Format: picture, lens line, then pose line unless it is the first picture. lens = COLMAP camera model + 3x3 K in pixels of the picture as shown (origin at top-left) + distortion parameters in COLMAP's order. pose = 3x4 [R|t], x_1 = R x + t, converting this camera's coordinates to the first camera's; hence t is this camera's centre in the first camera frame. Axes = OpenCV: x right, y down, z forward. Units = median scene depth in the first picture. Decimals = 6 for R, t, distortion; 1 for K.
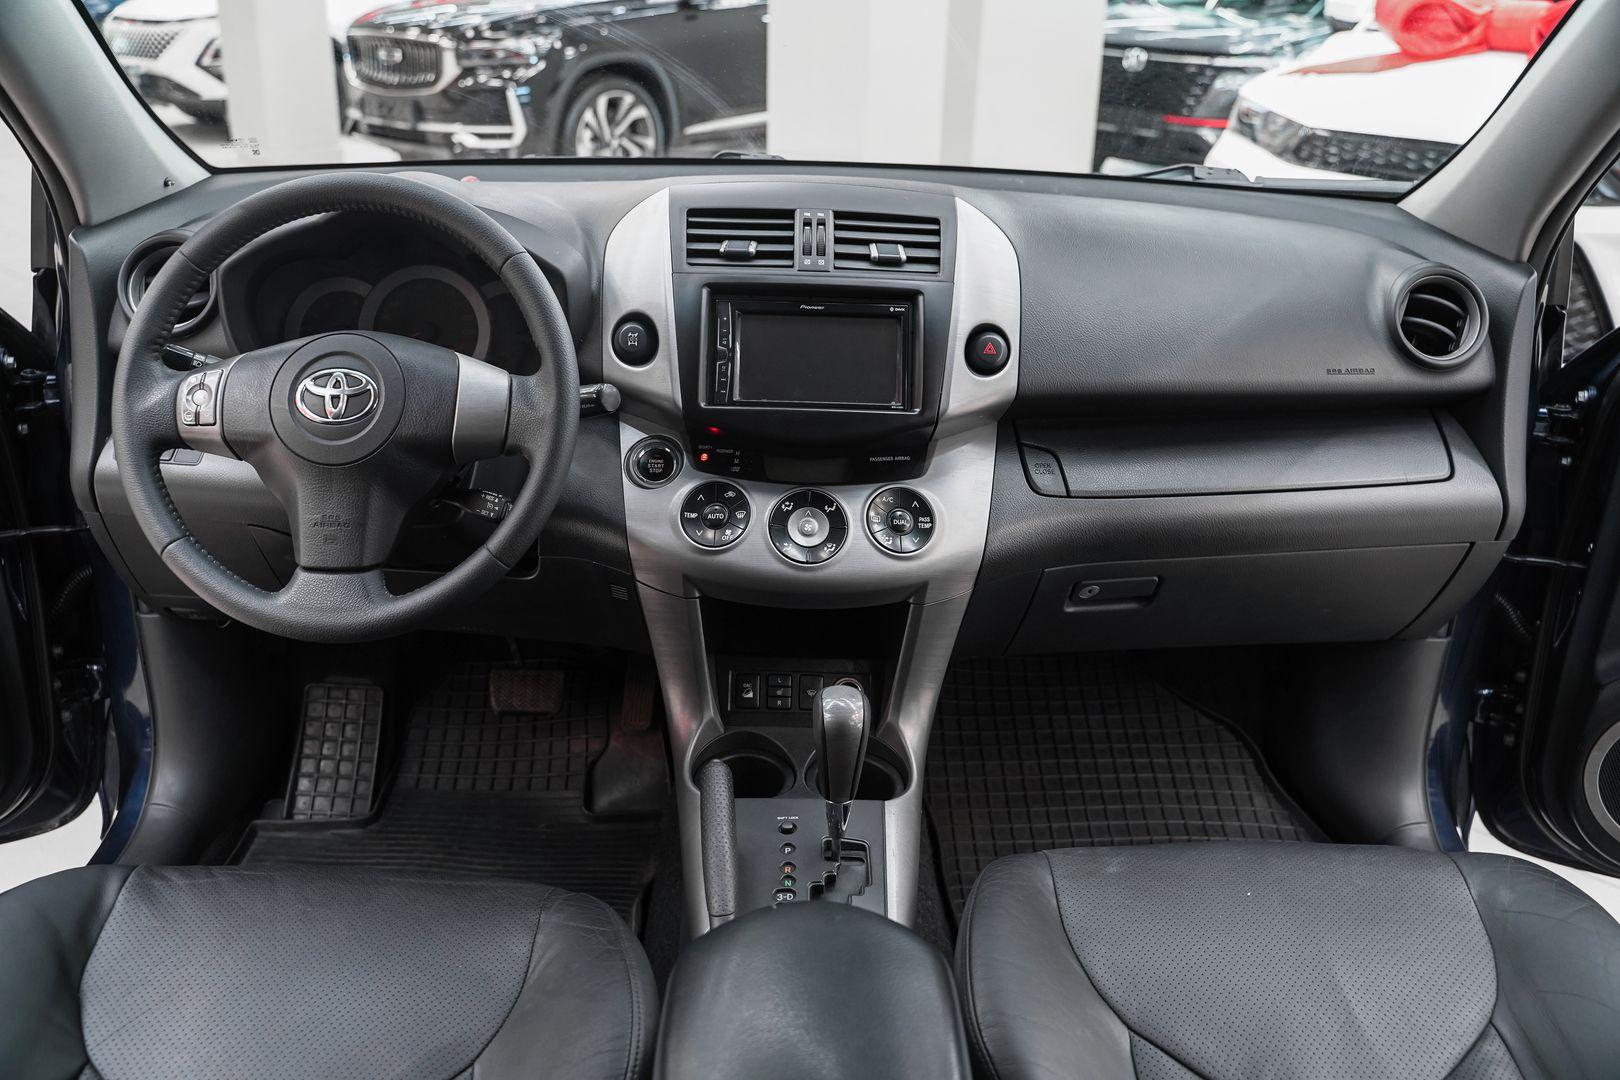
lens RADIAL K [[1297.3, 0, 804.1], [0, 1297.3, 533.8], [0, 0, 1]] dist [-0.126970, 0.106971]
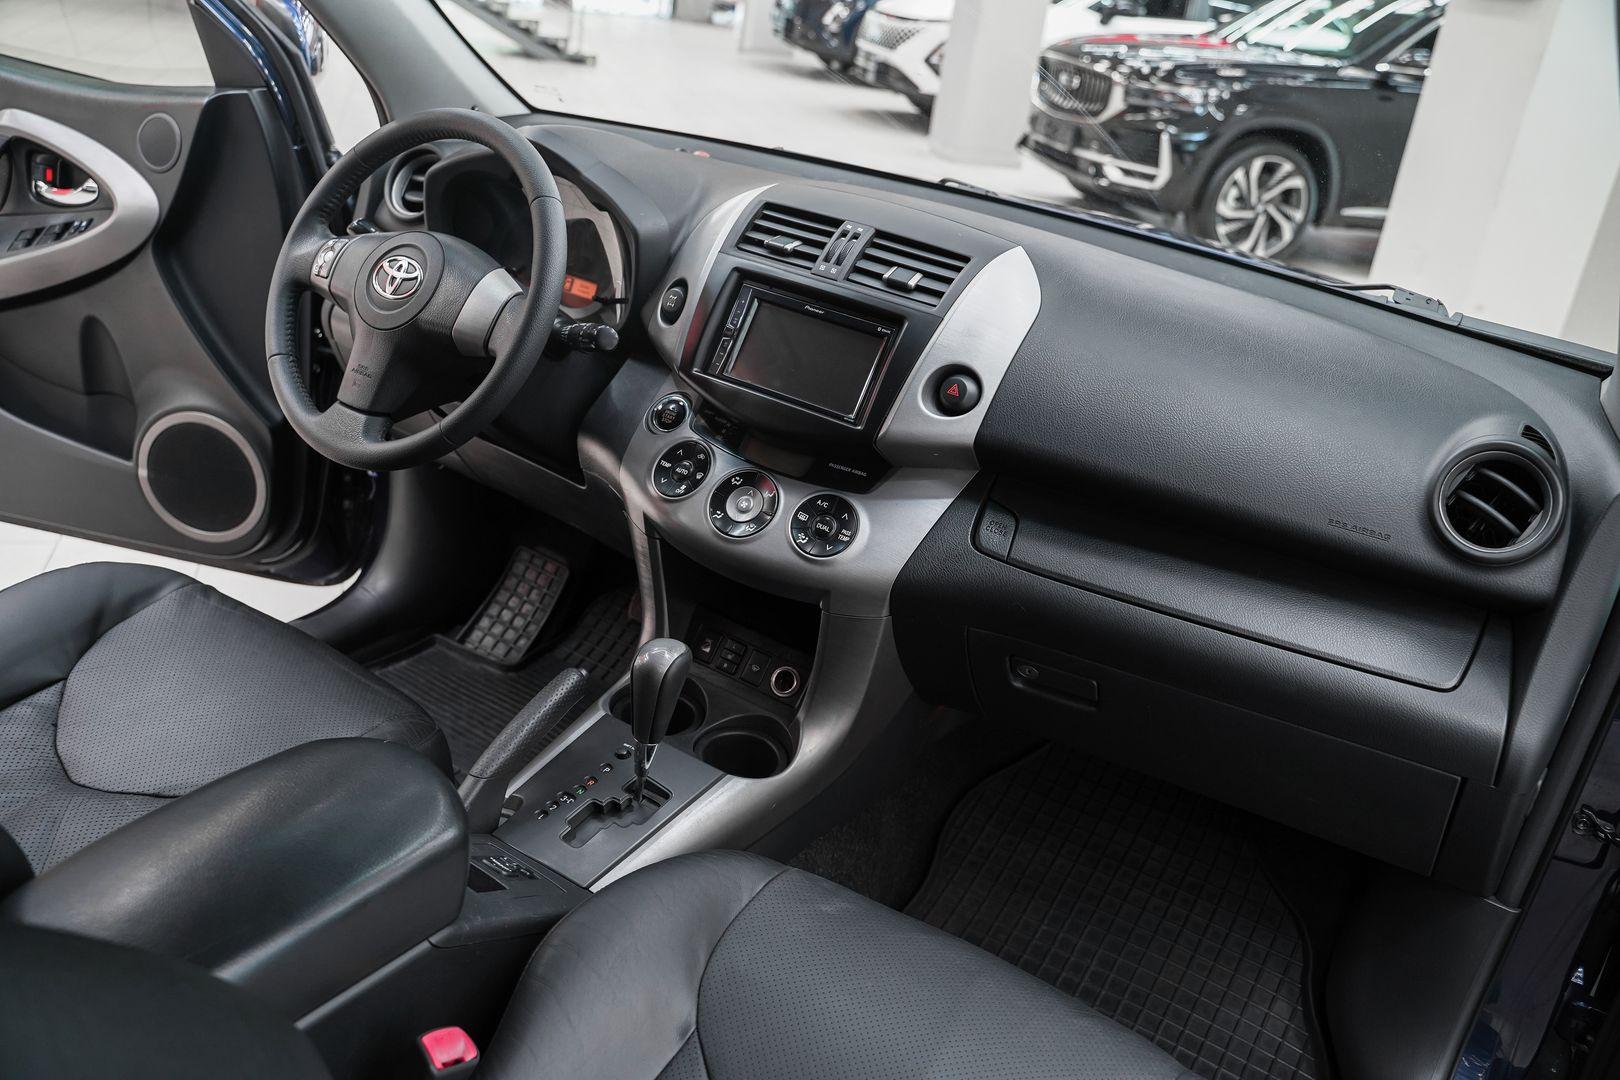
lens RADIAL K [[1297.3, 0, 804.1], [0, 1297.3, 533.8], [0, 0, 1]] dist [-0.126970, 0.106971]
pose [[0.838482, 0.304289, -0.452057, 0.527495], [-0.317414, 0.947034, 0.048725, -0.049256], [0.442940, 0.102635, 0.890657, 0.068367]]
